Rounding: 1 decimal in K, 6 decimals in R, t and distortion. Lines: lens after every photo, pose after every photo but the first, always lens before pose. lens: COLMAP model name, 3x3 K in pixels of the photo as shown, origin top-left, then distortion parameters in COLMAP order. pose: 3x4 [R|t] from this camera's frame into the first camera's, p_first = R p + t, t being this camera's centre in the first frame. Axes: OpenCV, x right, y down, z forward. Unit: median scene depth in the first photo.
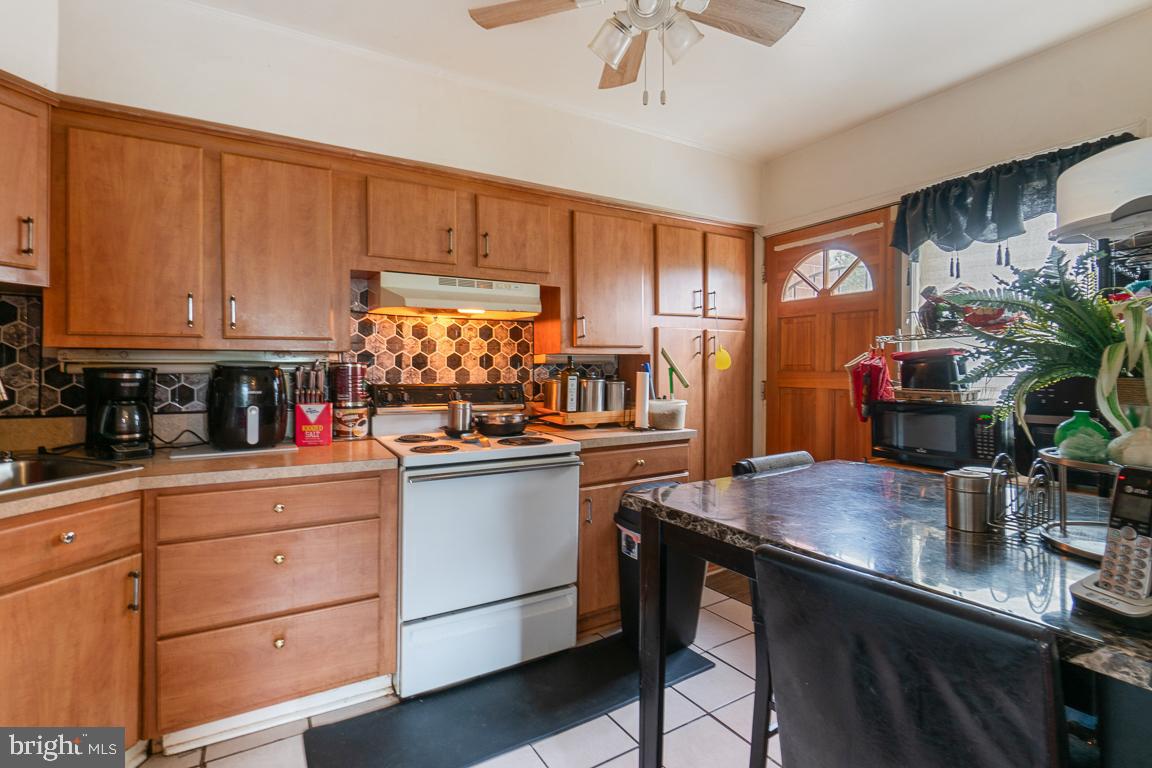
lens RADIAL K [[520.8, 0, 524.4], [0, 520.8, 367.9], [0, 0, 1]] dist [0.003444, 0.000903]
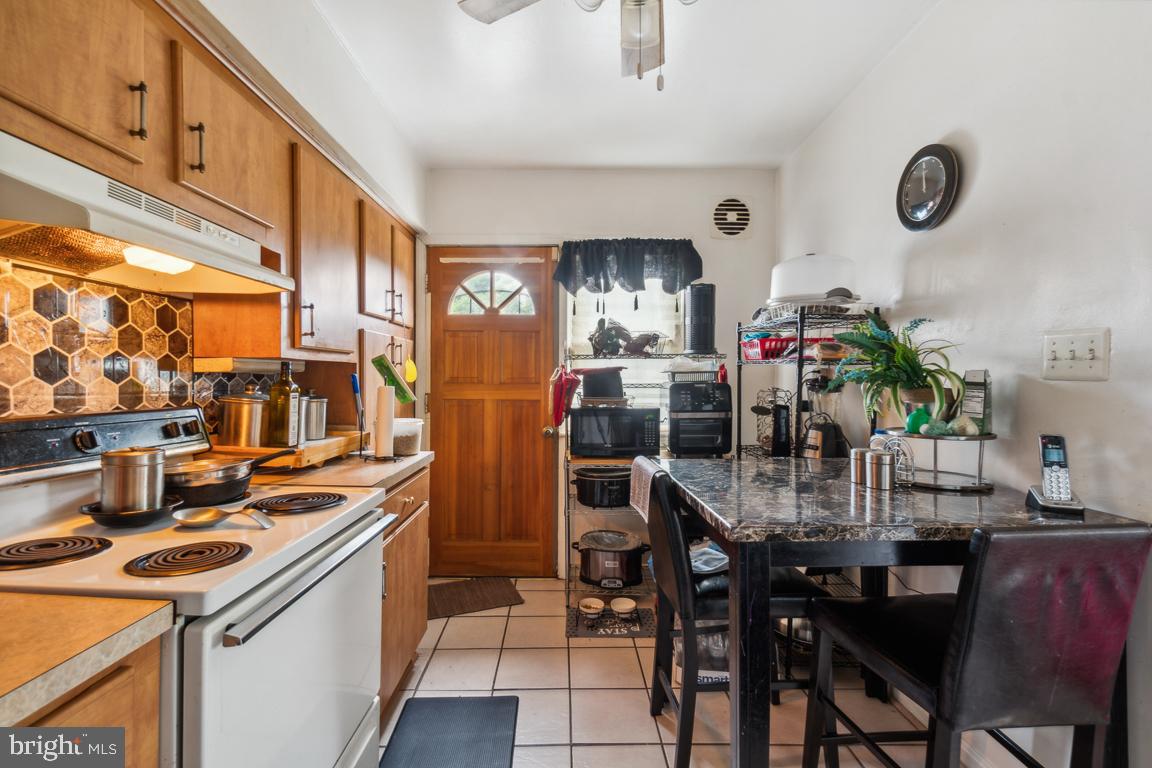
lens RADIAL K [[520.8, 0, 570.6], [0, 520.8, 381.4], [0, 0, 1]] dist [0.003444, 0.000903]
pose [[0.472503, 0.000083, 0.881329, -0.312175], [-0.006297, 0.999975, 0.003281, -0.002913], [-0.881307, -0.007100, 0.472491, 0.360118]]
